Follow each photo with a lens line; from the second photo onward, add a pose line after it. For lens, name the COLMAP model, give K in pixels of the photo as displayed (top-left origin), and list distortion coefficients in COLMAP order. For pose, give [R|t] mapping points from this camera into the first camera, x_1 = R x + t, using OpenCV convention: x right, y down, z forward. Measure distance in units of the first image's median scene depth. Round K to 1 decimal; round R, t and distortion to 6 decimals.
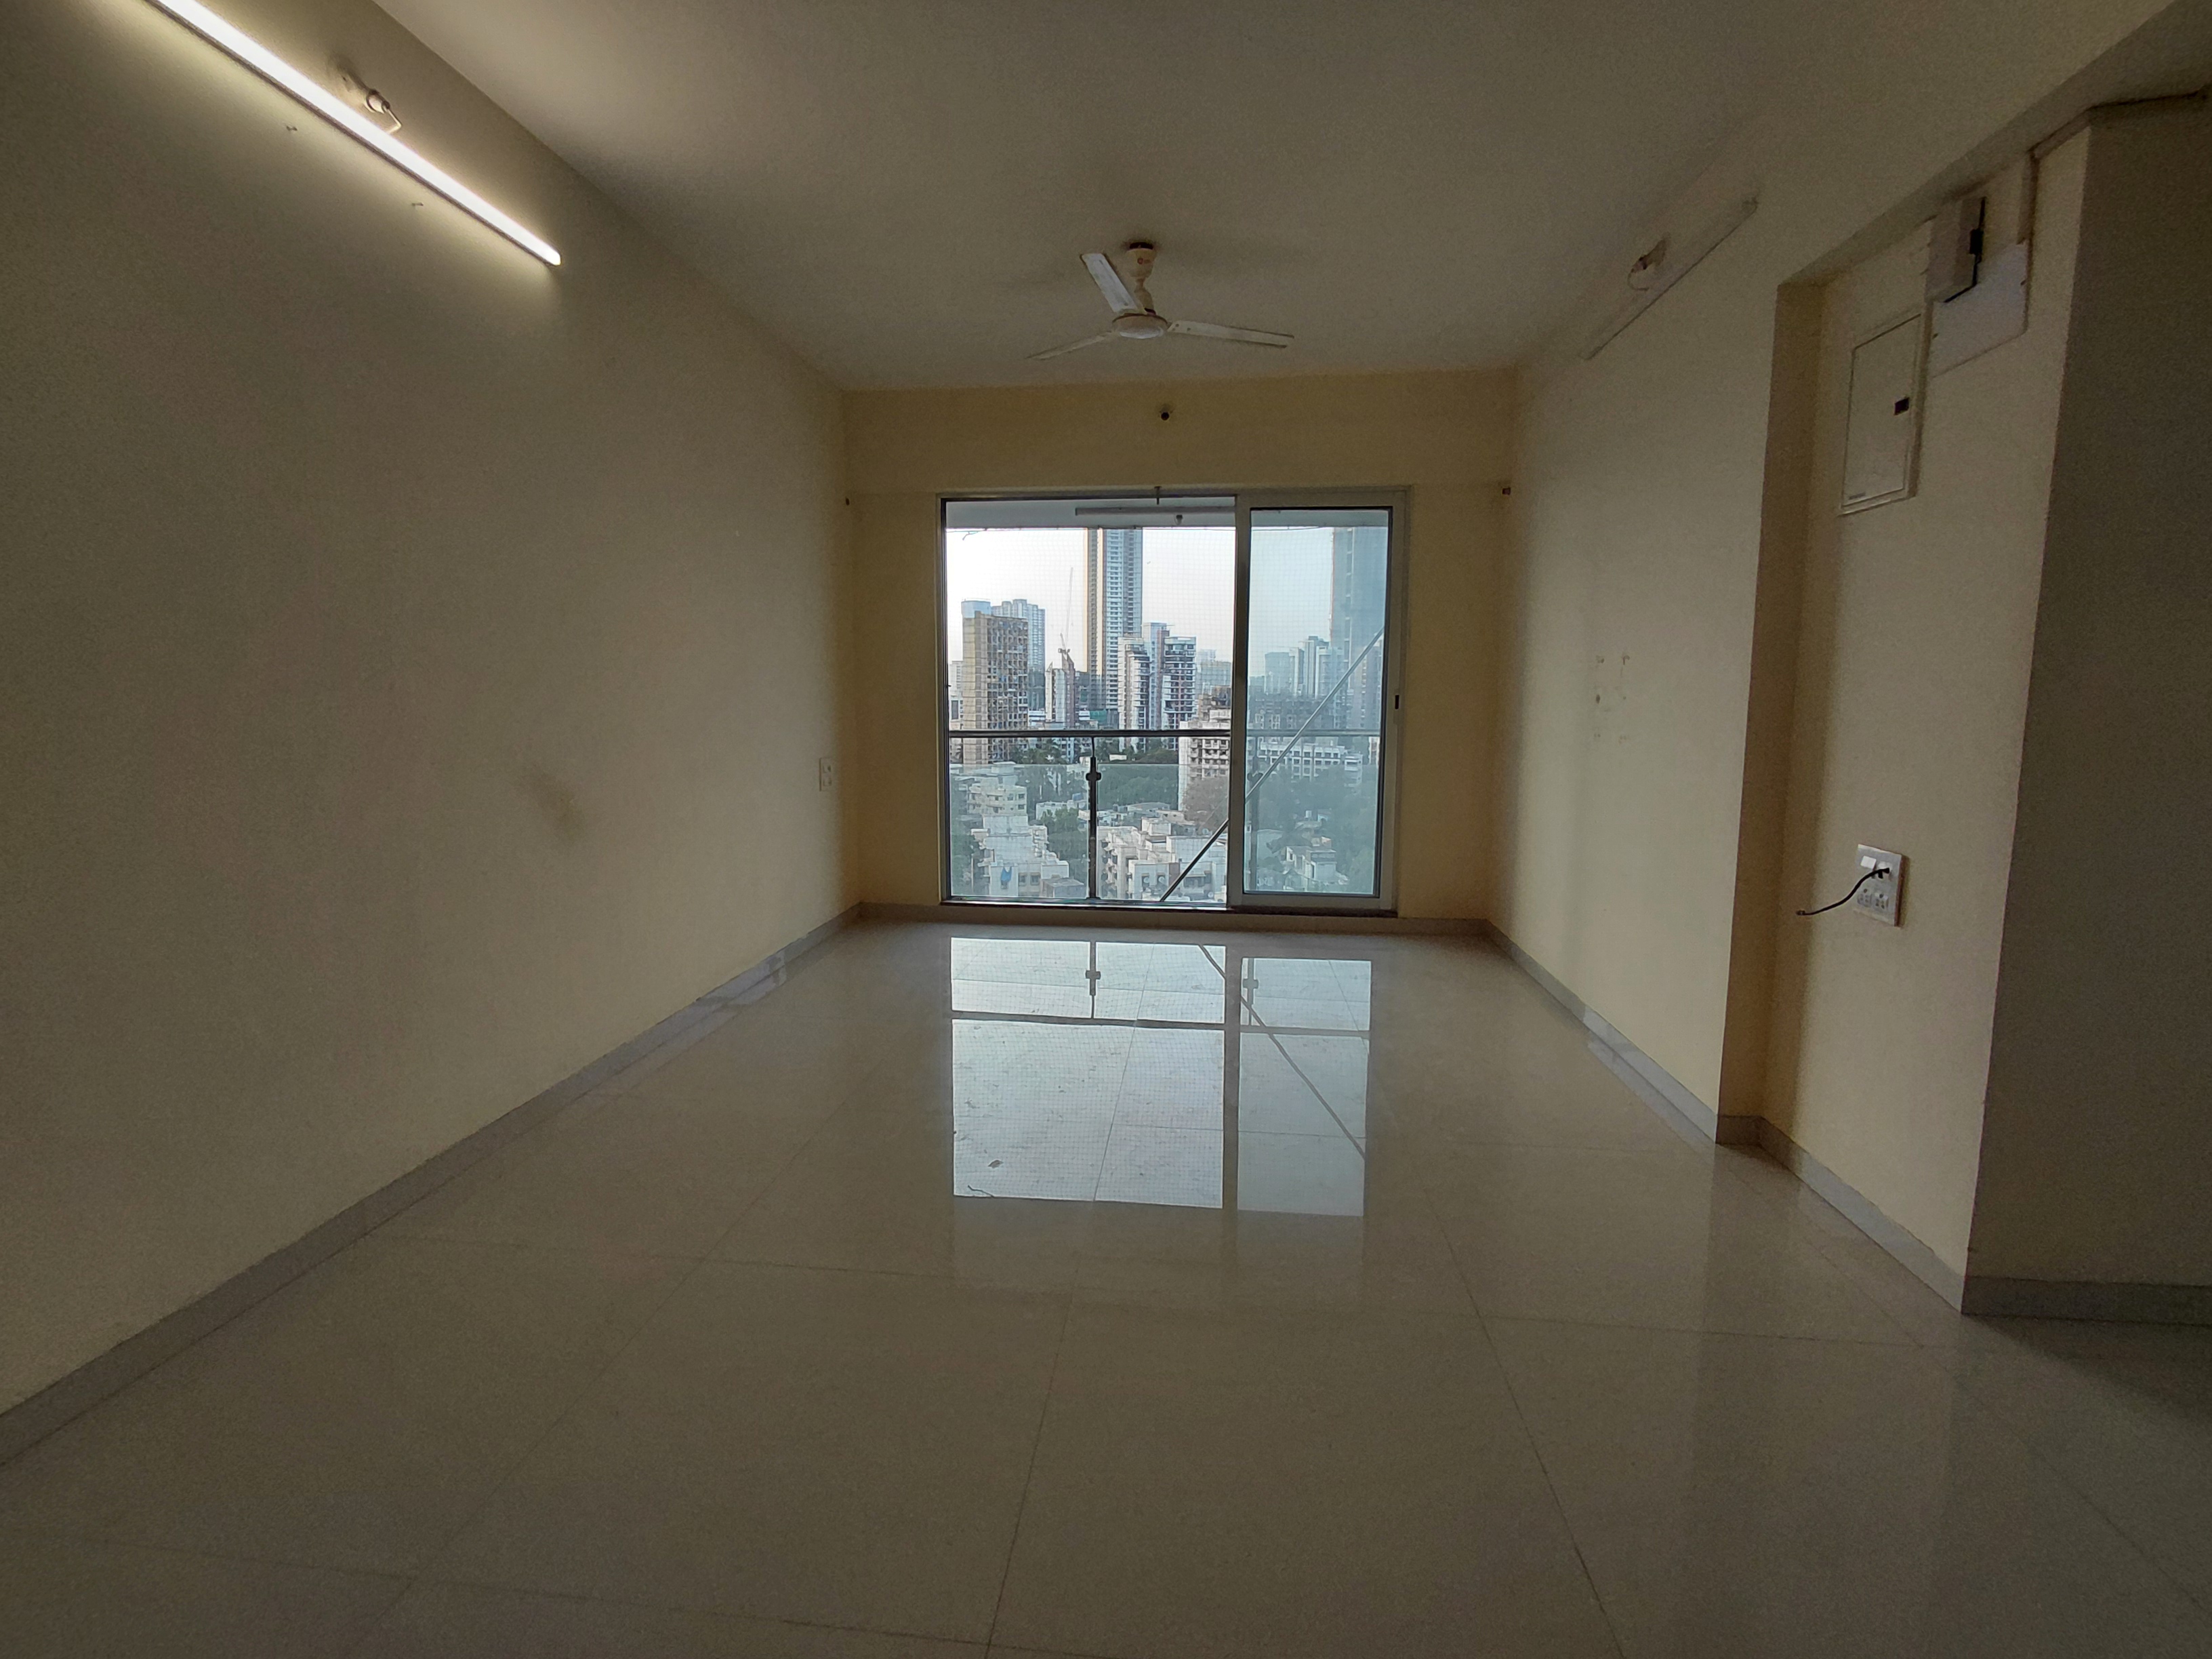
lens RADIAL K [[1041.1, 0, 1118.2], [0, 1041.1, 794.8], [0, 0, 1]] dist [0.002152, 0.000183]
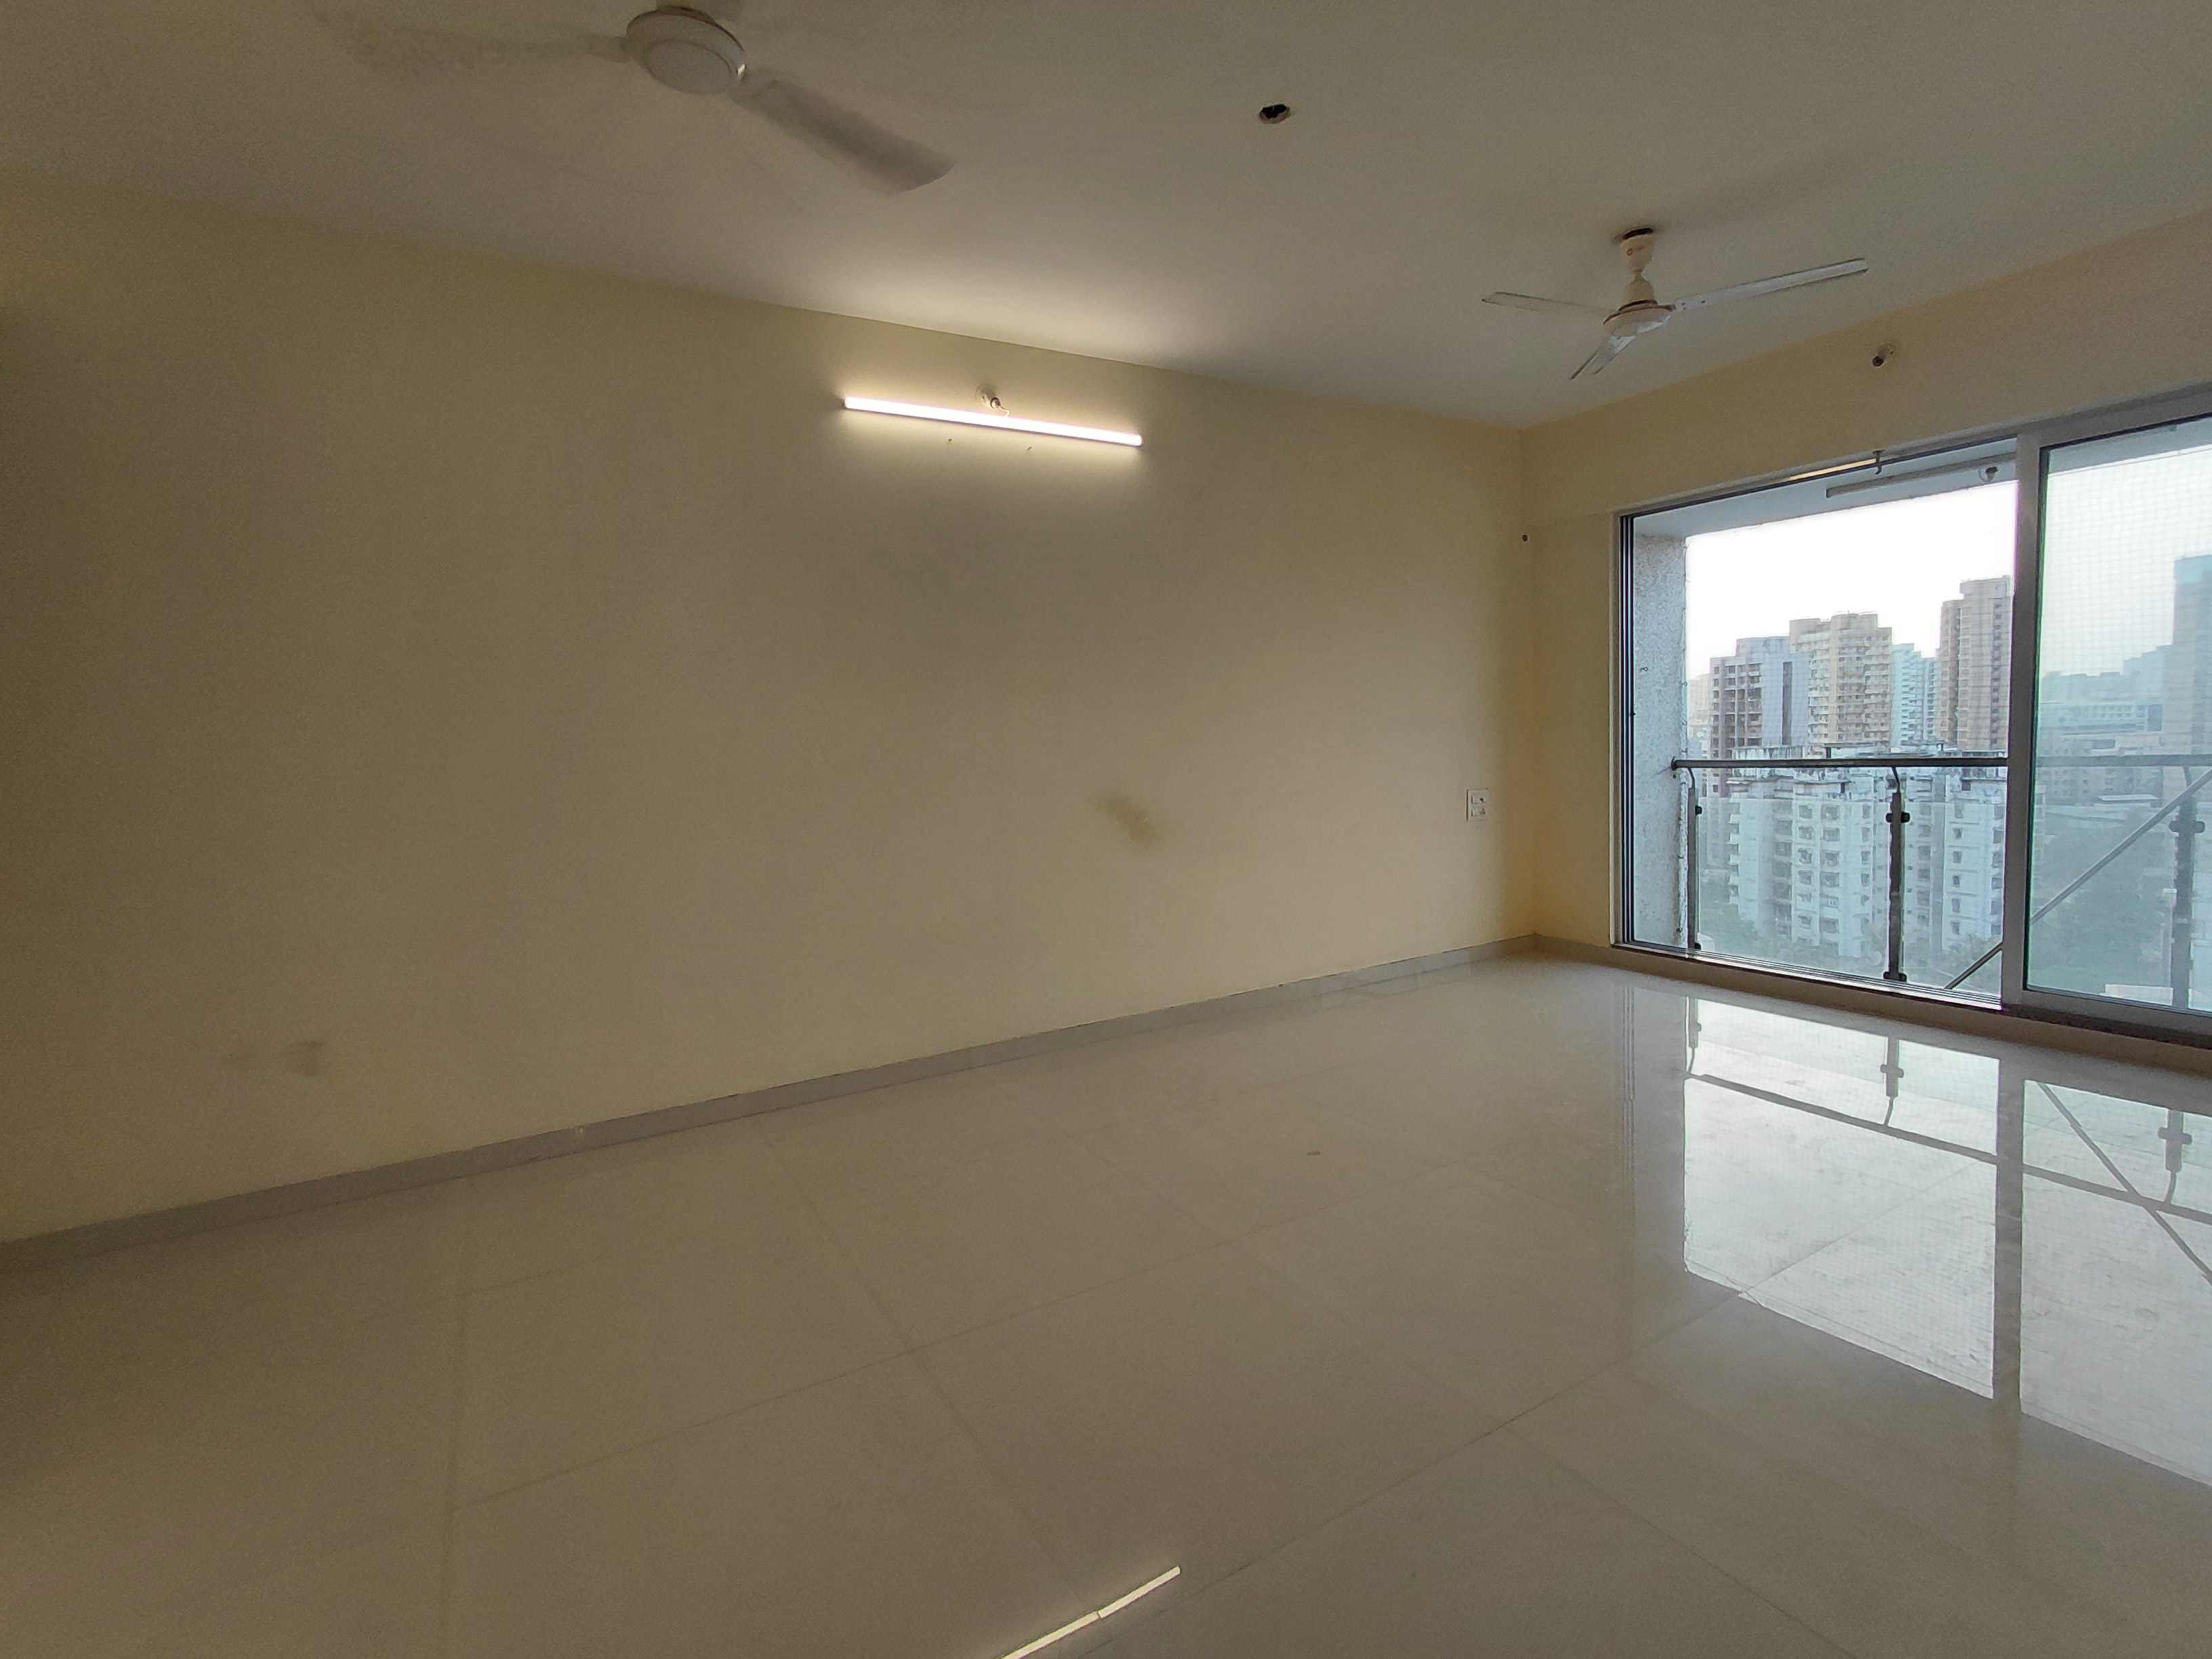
lens RADIAL K [[1041.1, 0, 1073.4], [0, 1041.1, 827.5], [0, 0, 1]] dist [0.002152, 0.000183]
pose [[0.581877, 0.047645, -0.811880, 0.316265], [-0.039646, 0.998757, 0.030197, -0.012092], [0.812310, 0.014617, 0.583043, 0.050995]]
